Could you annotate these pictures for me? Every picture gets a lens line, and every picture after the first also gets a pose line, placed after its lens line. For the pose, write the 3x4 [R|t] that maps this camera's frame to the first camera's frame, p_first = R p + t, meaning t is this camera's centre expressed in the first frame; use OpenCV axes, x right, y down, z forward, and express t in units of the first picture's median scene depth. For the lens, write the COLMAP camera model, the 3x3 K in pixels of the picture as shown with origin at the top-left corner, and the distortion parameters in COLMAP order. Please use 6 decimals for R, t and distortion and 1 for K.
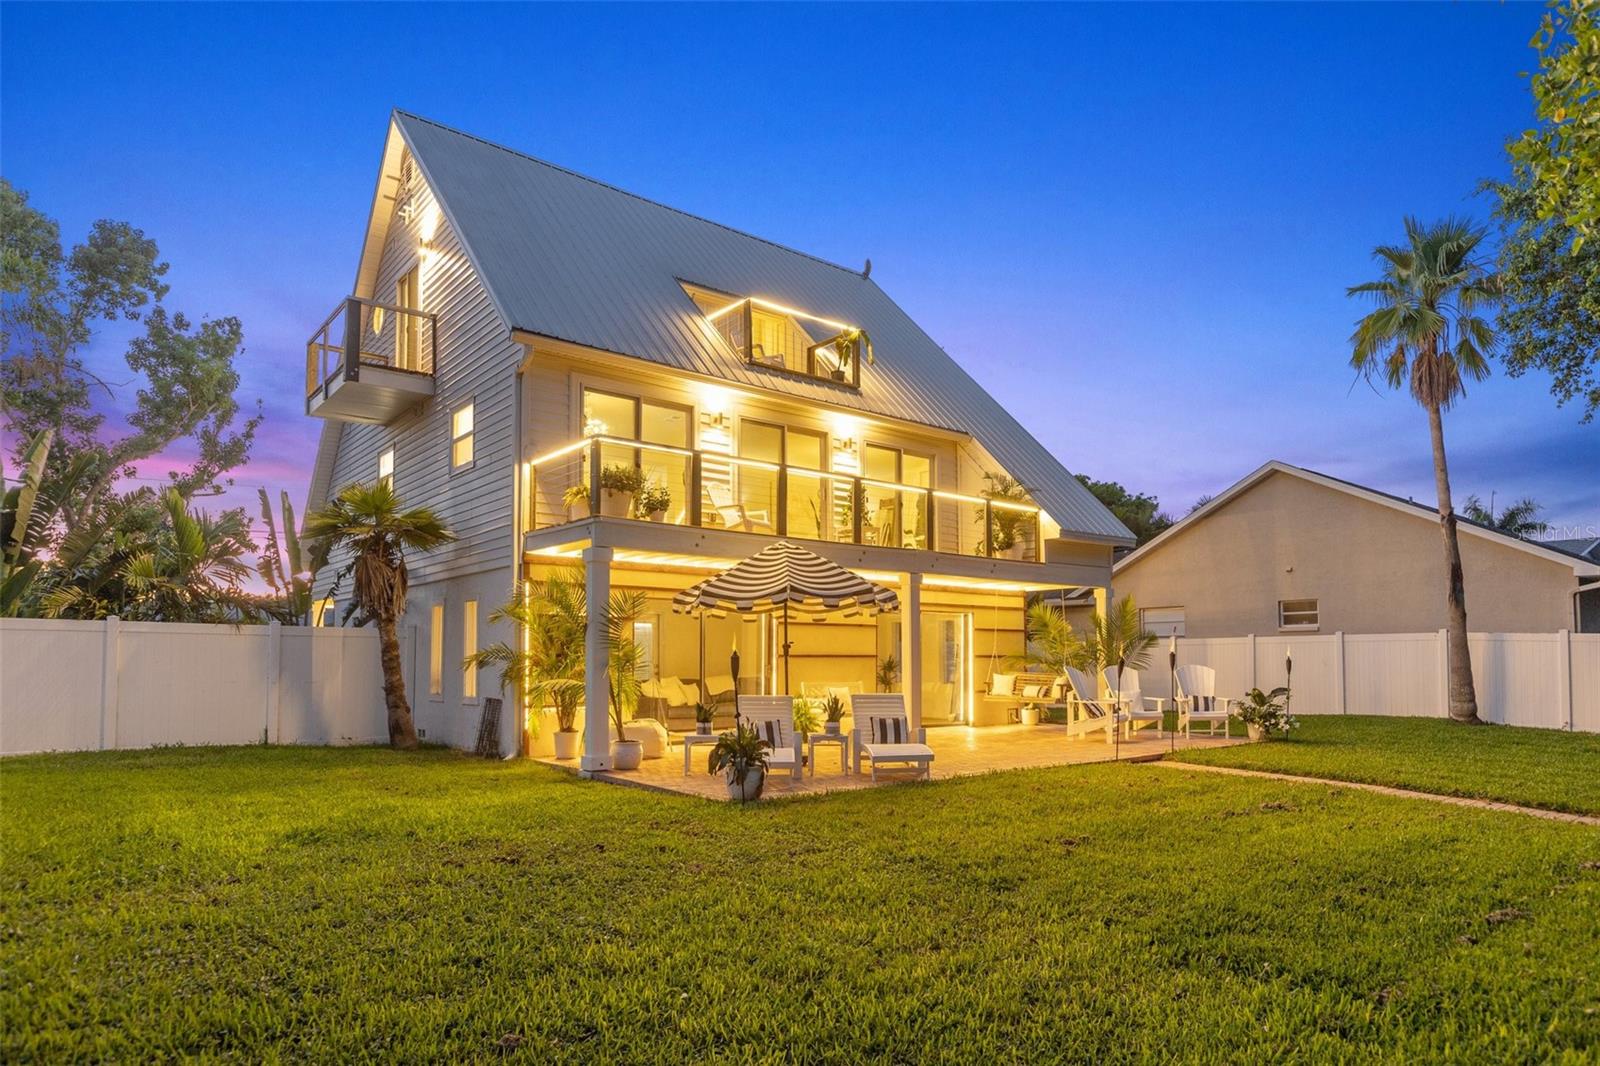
lens RADIAL K [[916.9, 0, 824.4], [0, 916.9, 634.5], [0, 0, 1]] dist [-0.001119, -0.000363]
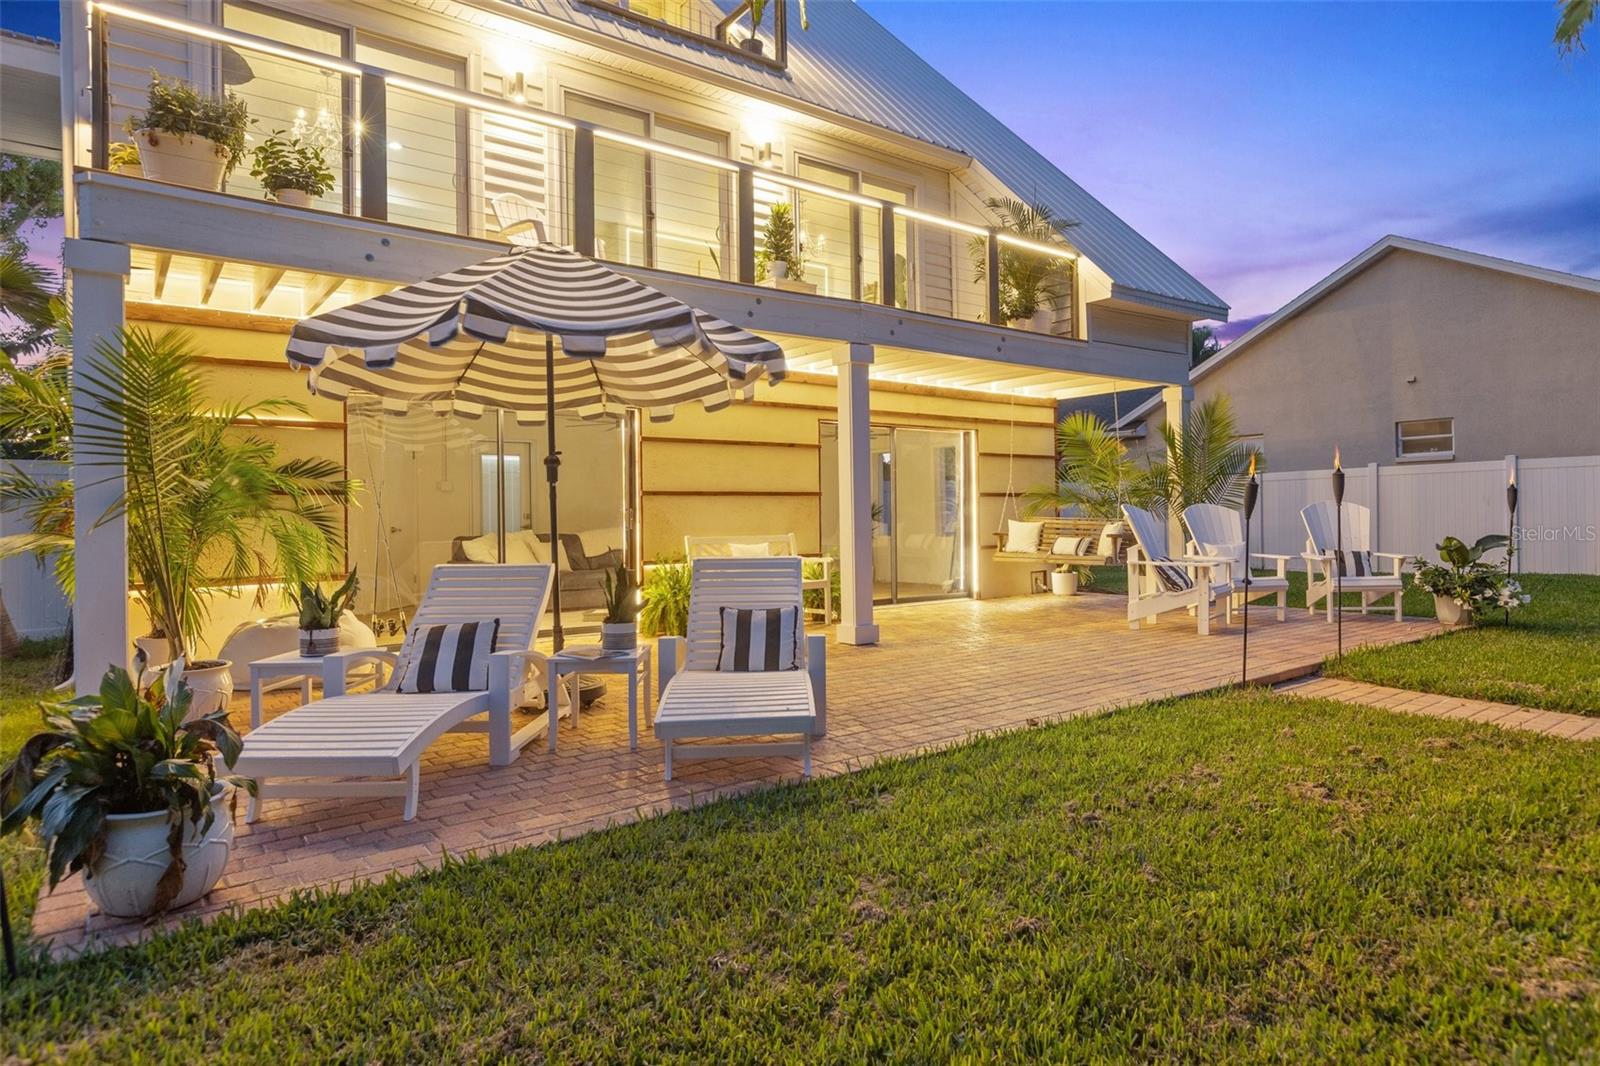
lens RADIAL K [[916.9, 0, 805.5], [0, 916.9, 520.4], [0, 0, 1]] dist [-0.001119, -0.000363]
pose [[0.998457, -0.013388, -0.053885, 0.081088], [0.015168, 0.999349, 0.032747, 0.020936], [0.053412, -0.033513, 0.998010, 0.362908]]
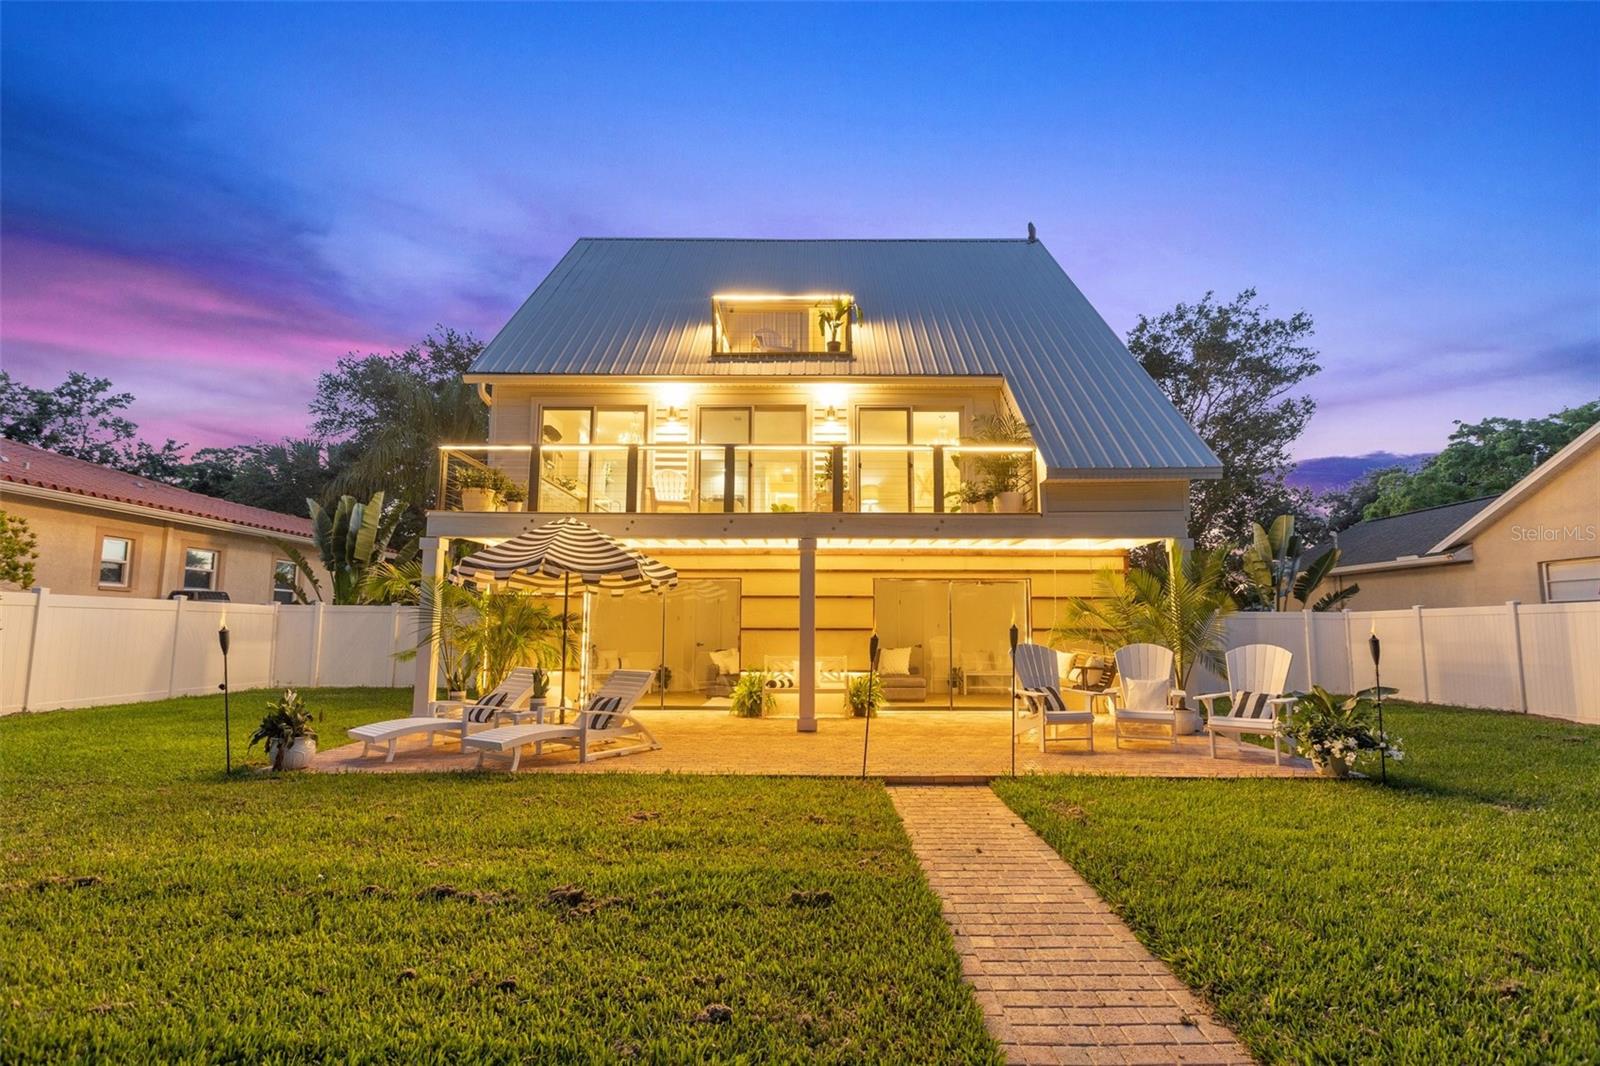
lens RADIAL K [[723.0, 0, 826.3], [0, 723.0, 561.0], [0, 0, 1]] dist [0.012458, -0.000030]
pose [[0.770745, -0.058374, -0.634464, 0.491866], [0.013275, 0.997049, -0.075608, 0.009438], [0.637005, 0.049852, 0.769246, 0.397846]]
